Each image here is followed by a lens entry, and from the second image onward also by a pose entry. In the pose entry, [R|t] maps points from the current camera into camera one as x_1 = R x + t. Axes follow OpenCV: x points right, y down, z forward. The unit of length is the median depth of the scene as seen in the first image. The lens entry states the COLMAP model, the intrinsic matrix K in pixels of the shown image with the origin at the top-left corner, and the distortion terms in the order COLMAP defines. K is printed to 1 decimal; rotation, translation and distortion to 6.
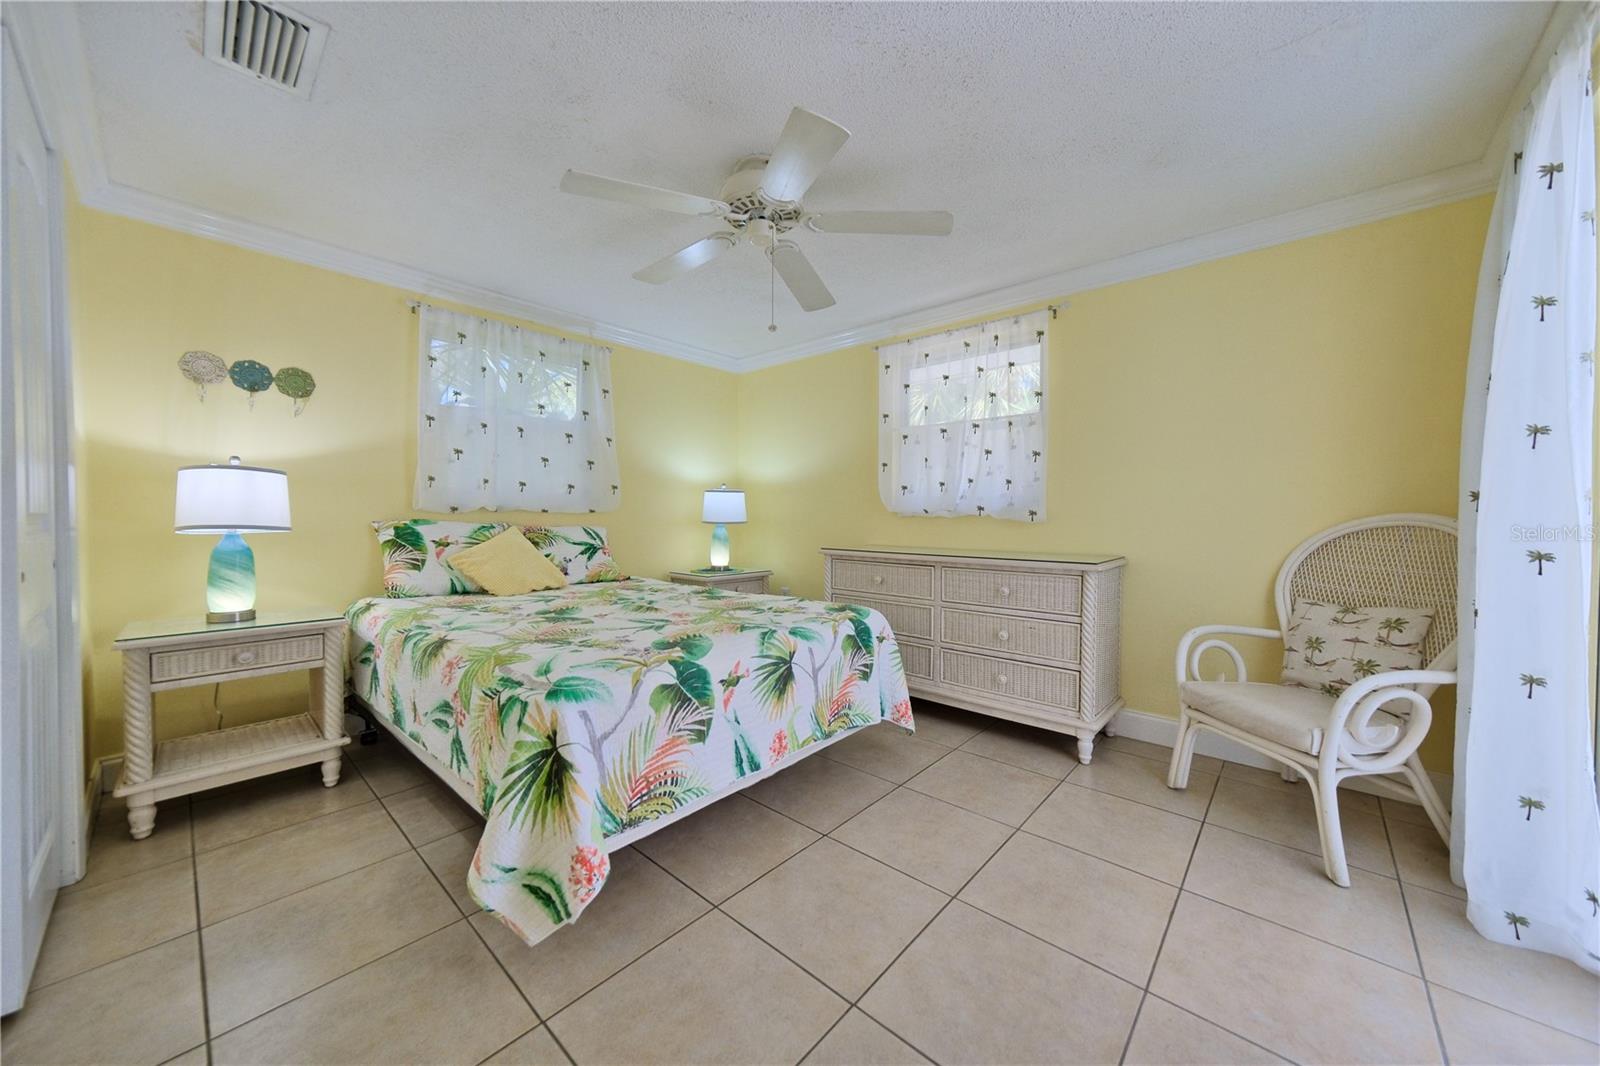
lens RADIAL K [[566.7, 0, 804.5], [0, 566.7, 529.0], [0, 0, 1]] dist [-0.007479, 0.005010]
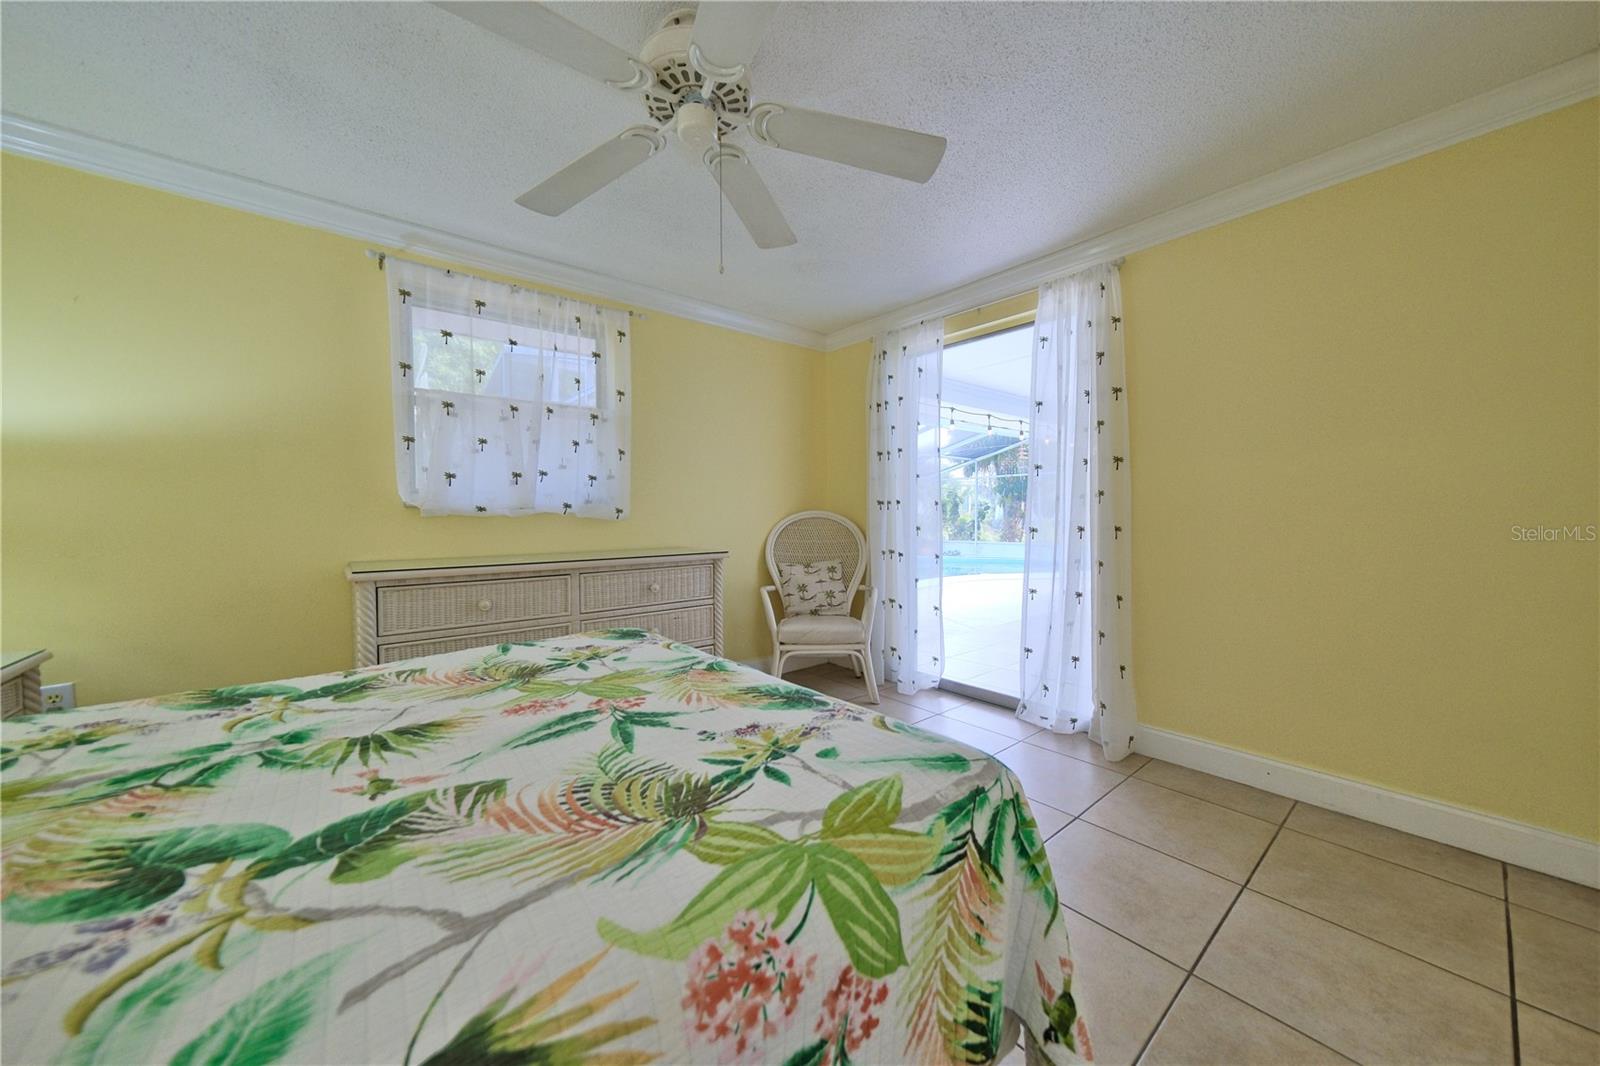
lens RADIAL K [[566.7, 0, 804.5], [0, 566.7, 529.0], [0, 0, 1]] dist [-0.007479, 0.005010]
pose [[0.147277, -0.031031, 0.988608, -0.583061], [0.032270, 0.999126, 0.026553, -0.013120], [-0.988569, 0.027991, 0.148150, 0.566228]]
